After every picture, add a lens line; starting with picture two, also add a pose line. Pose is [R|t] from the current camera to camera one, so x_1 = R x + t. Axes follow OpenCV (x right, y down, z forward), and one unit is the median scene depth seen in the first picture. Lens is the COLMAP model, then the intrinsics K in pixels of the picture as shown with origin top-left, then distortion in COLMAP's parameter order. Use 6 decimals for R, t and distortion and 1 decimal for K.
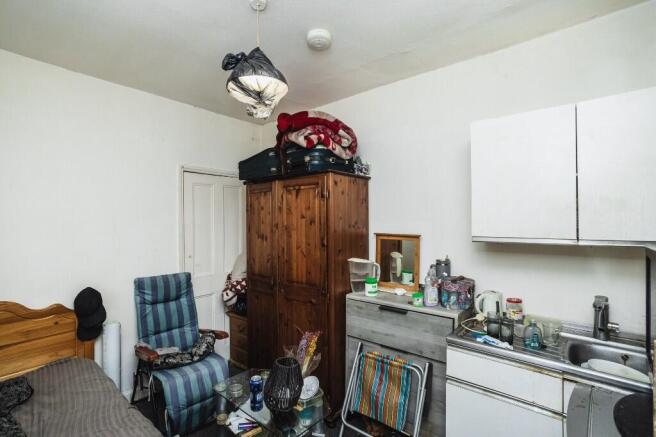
lens RADIAL K [[312.2, 0, 328.0], [0, 312.2, 218.5], [0, 0, 1]] dist [-0.045878, 0.000154]
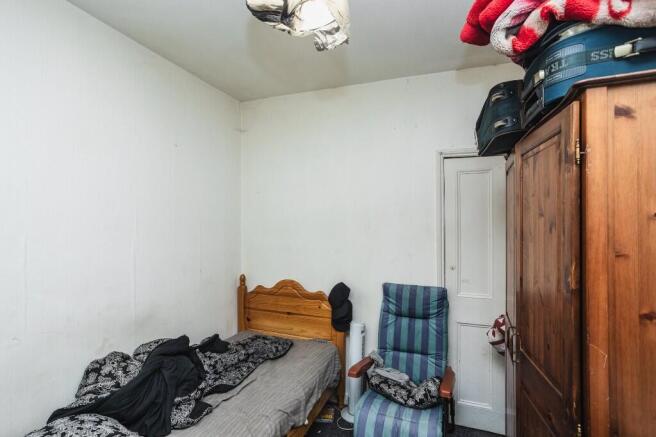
lens RADIAL K [[312.2, 0, 328.0], [0, 312.2, 218.5], [0, 0, 1]] dist [-0.045878, 0.000154]
pose [[0.285149, -0.001901, -0.958481, 0.233662], [-0.002418, 0.999993, -0.002703, 0.003845], [0.958480, 0.003089, 0.285143, 0.573120]]
